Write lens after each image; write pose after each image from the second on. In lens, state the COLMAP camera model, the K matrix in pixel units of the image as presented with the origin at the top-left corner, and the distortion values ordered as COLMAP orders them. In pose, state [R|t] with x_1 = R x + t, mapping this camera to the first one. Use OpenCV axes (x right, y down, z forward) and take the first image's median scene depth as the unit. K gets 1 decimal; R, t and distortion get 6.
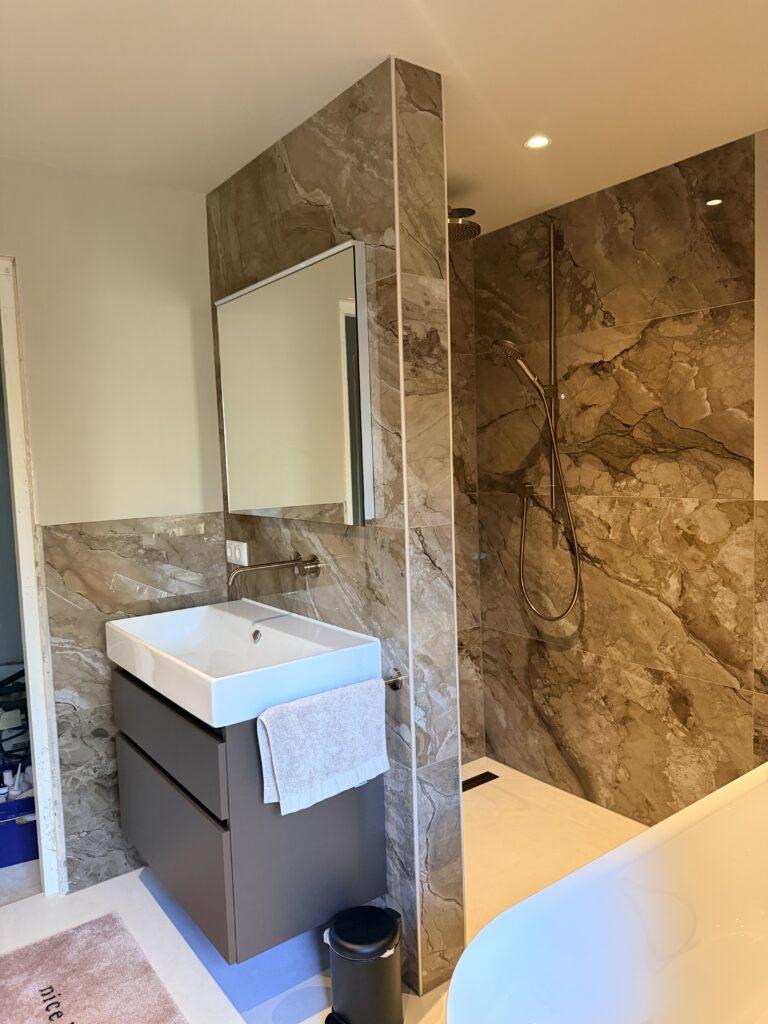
lens RADIAL K [[721.0, 0, 382.5], [0, 721.0, 514.9], [0, 0, 1]] dist [0.167761, -0.315385]
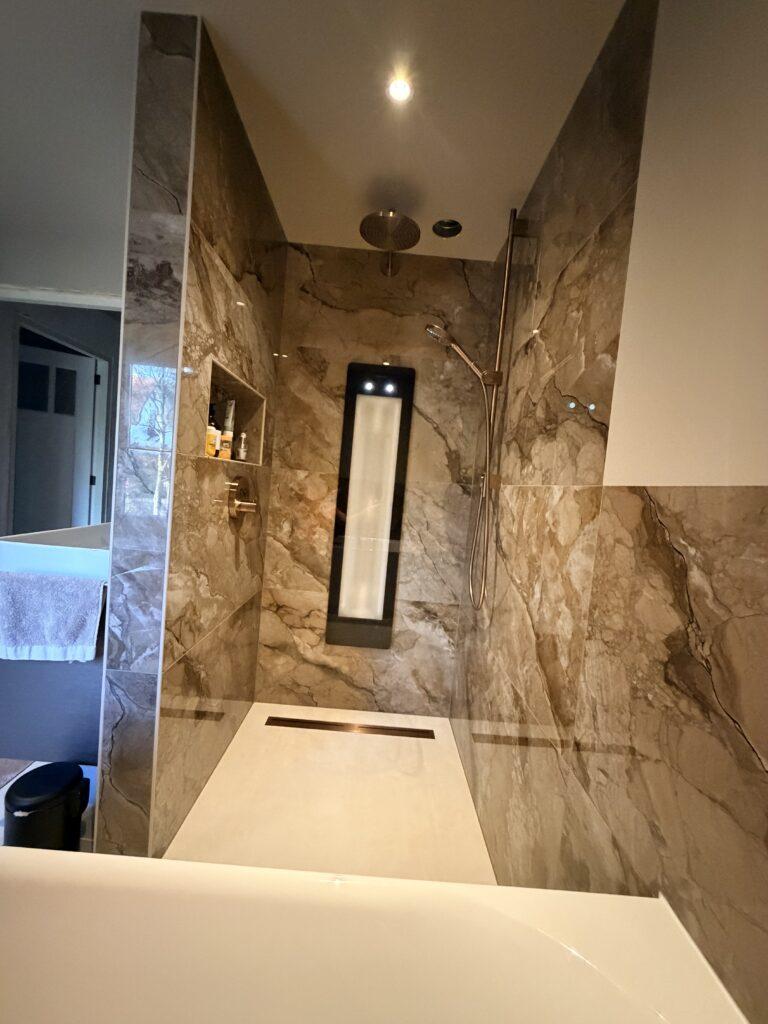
lens RADIAL K [[408.9, 0, 383.5], [0, 408.9, 509.0], [0, 0, 1]] dist [0.000751, -0.000052]
pose [[0.793972, 0.138818, -0.591894, 0.580674], [-0.164438, 0.986329, 0.010747, 0.030021], [0.585294, 0.088797, 0.805944, 0.601033]]
